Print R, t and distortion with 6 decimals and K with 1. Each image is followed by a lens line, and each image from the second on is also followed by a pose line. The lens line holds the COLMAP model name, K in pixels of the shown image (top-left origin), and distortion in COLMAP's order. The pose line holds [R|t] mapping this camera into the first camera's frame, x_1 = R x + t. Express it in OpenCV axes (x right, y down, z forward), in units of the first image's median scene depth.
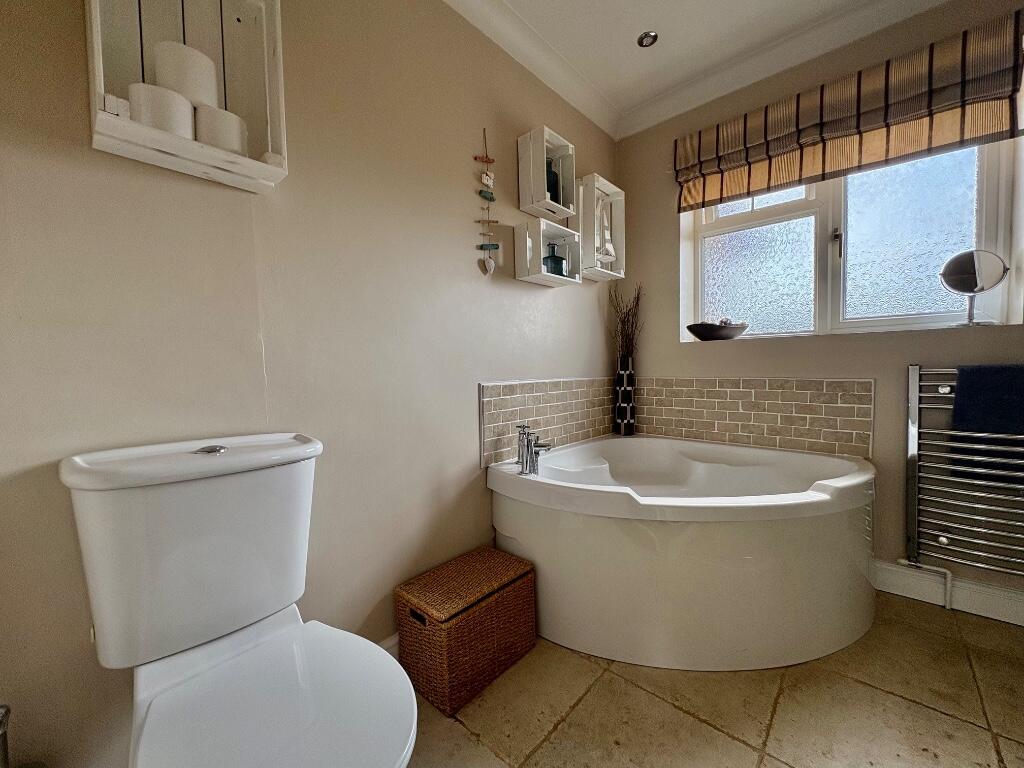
lens RADIAL K [[411.2, 0, 510.5], [0, 411.2, 385.3], [0, 0, 1]] dist [0.001649, 0.000077]
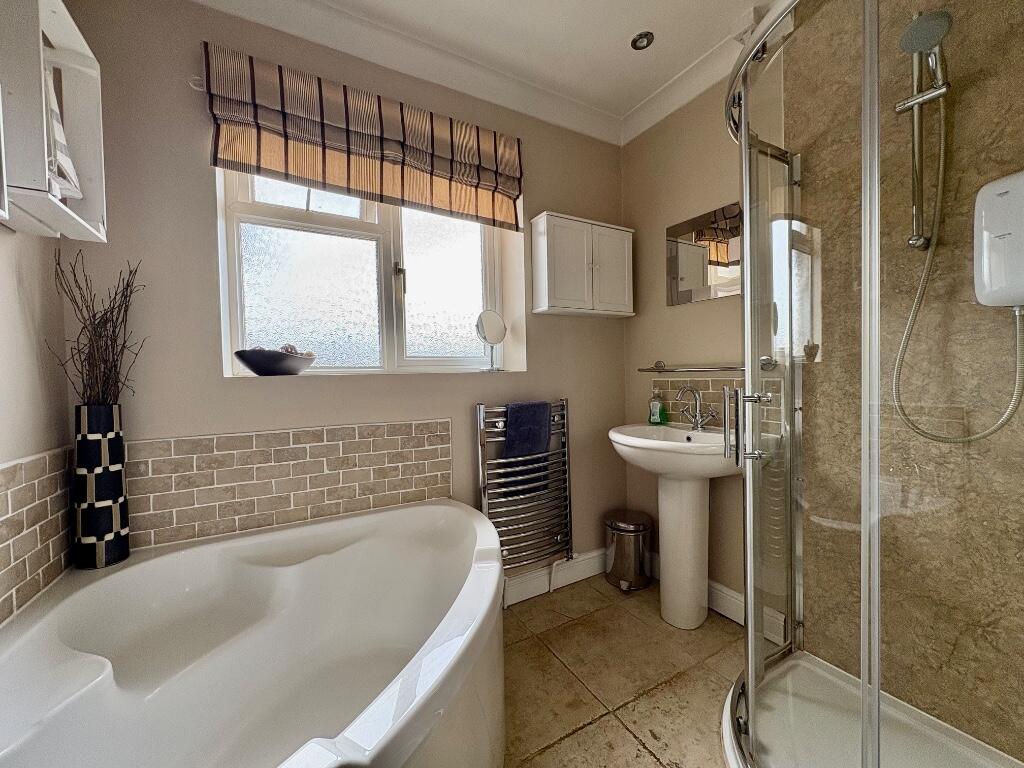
lens RADIAL K [[411.2, 0, 510.5], [0, 411.2, 385.3], [0, 0, 1]] dist [0.001649, 0.000077]
pose [[0.319326, -0.008788, 0.947604, -0.032775], [0.062810, 0.997954, -0.011911, -0.062847], [-0.945561, 0.063322, 0.319225, 0.435351]]
